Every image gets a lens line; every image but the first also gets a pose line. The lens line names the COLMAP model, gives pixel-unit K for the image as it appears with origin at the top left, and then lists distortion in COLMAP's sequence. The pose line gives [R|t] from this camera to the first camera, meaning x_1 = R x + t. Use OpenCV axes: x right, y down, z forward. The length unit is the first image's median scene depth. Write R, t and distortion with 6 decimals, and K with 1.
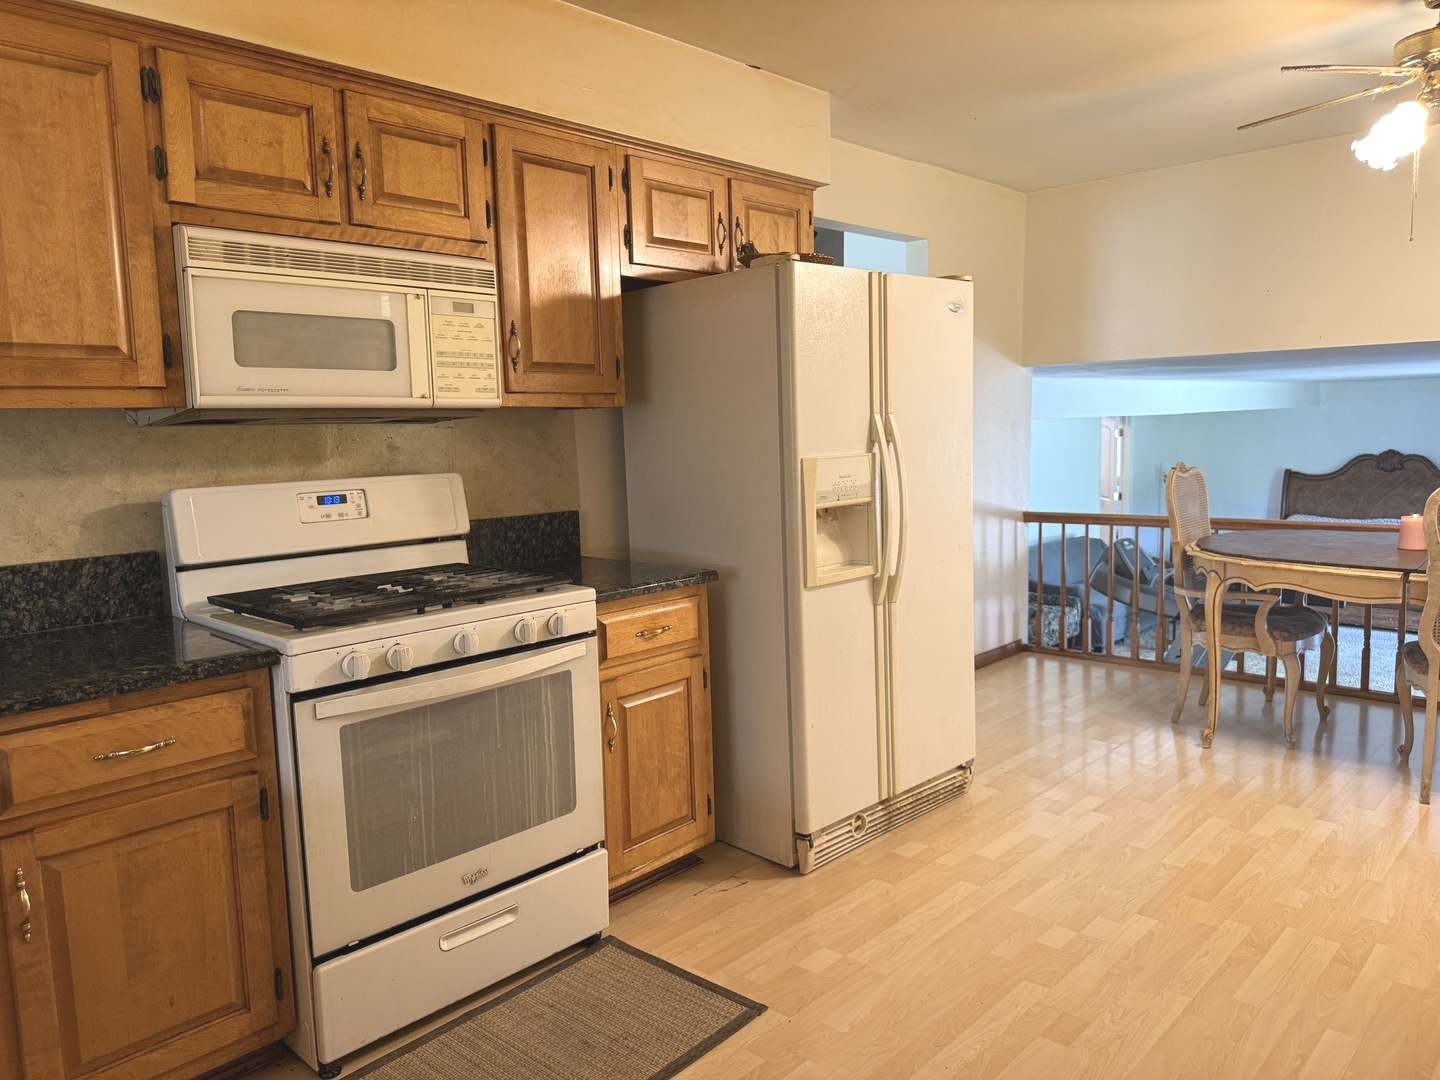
lens RADIAL K [[1019.9, 0, 720.0], [0, 1019.9, 540.0], [0, 0, 1]] dist [-0.016913, -0.002332]
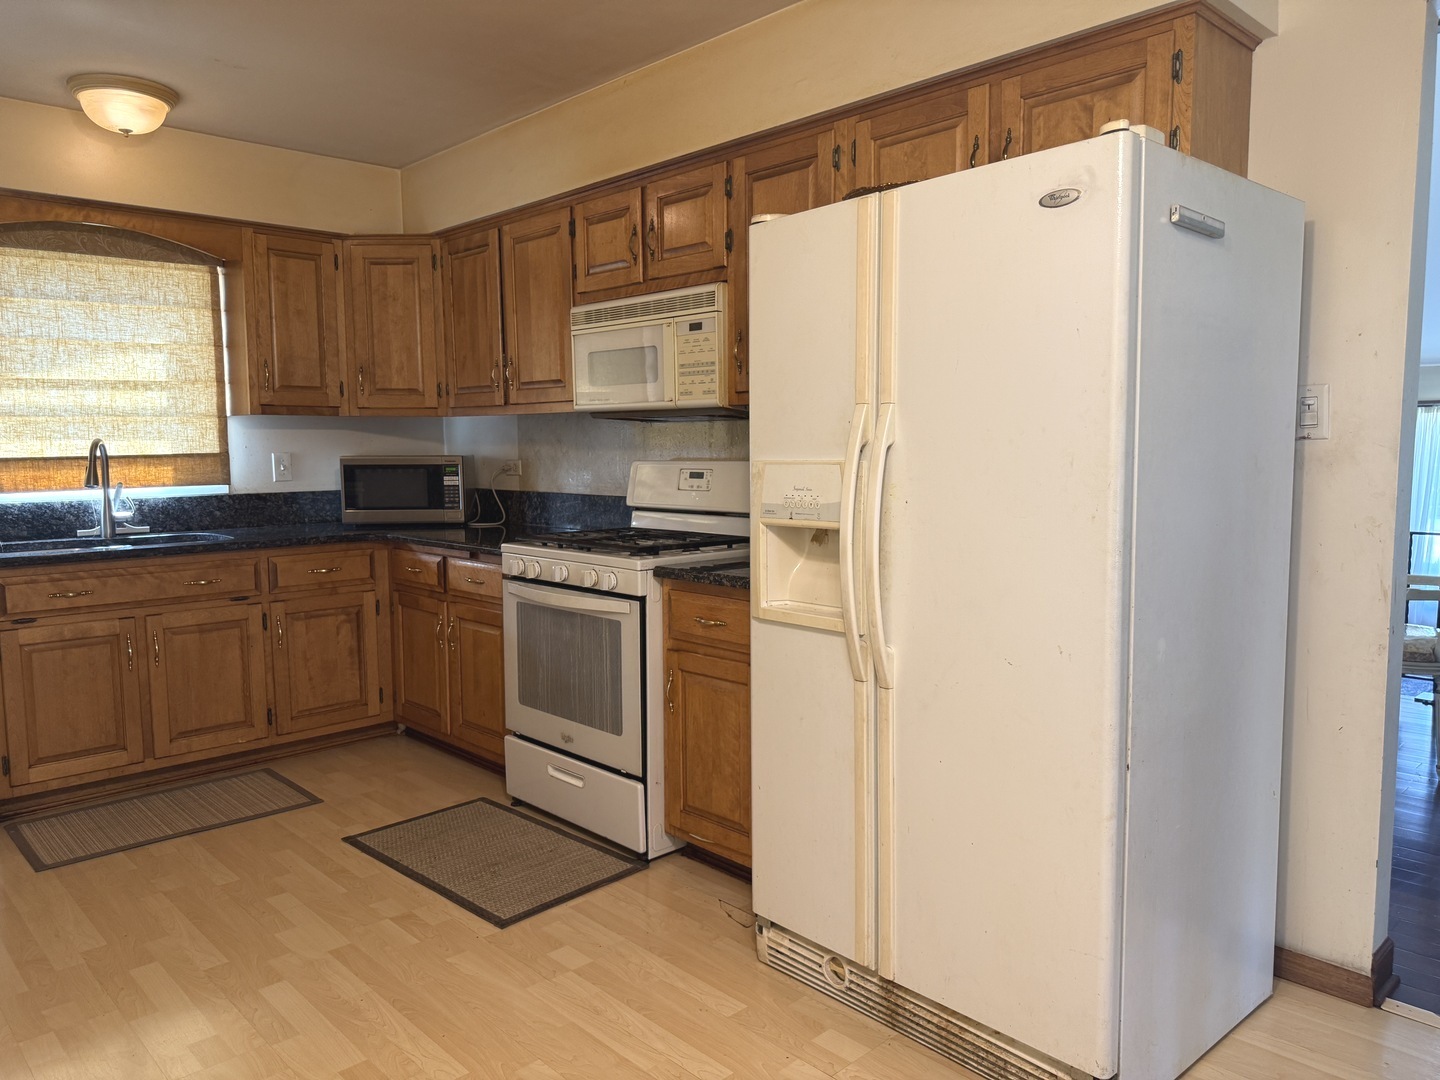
lens RADIAL K [[1030.4, 0, 720.0], [0, 1030.4, 540.0], [0, 0, 1]] dist [0.049070, -0.046702]
pose [[-0.062608, 0.122083, -0.990543, 1.082249], [-0.099819, 0.986748, 0.127924, -0.143256], [0.993034, 0.106884, -0.049592, 1.183118]]
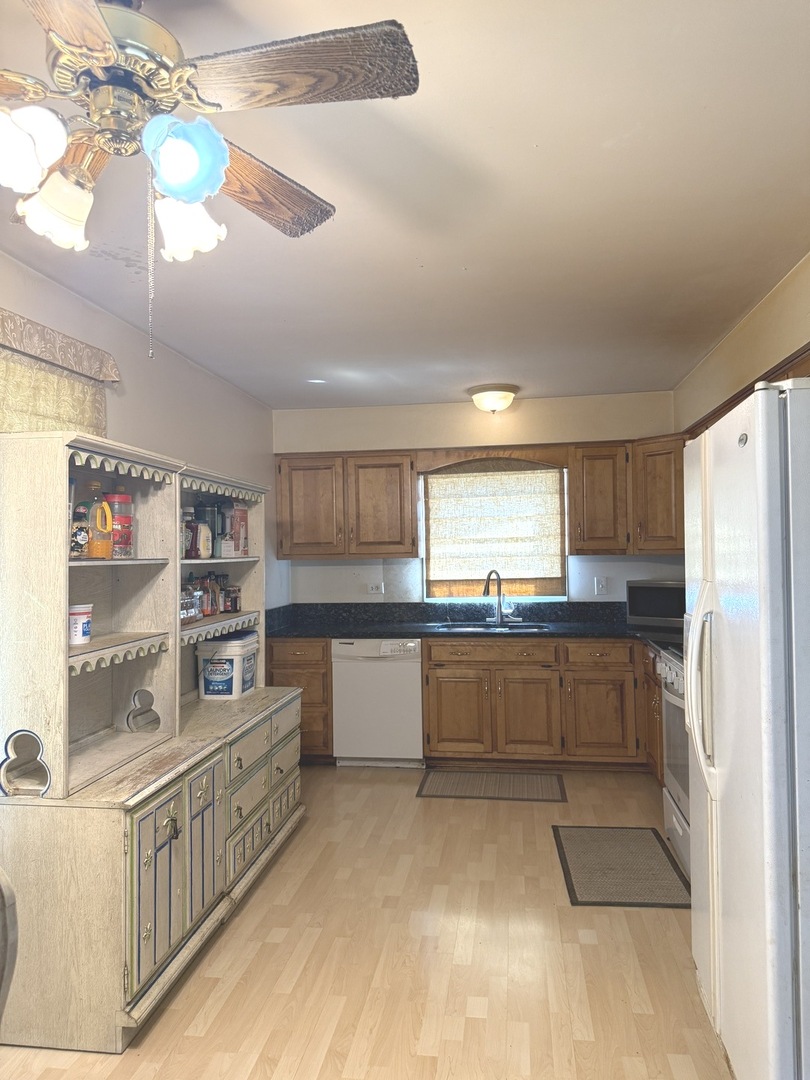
lens RADIAL K [[759.5, 0, 401.9], [0, 759.5, 539.2], [0, 0, 1]] dist [0.119085, -0.172253]
pose [[-0.815025, 0.029905, -0.578654, 0.994713], [-0.026585, 0.995686, 0.088902, -0.275632], [0.578816, 0.087841, -0.810713, 1.764902]]
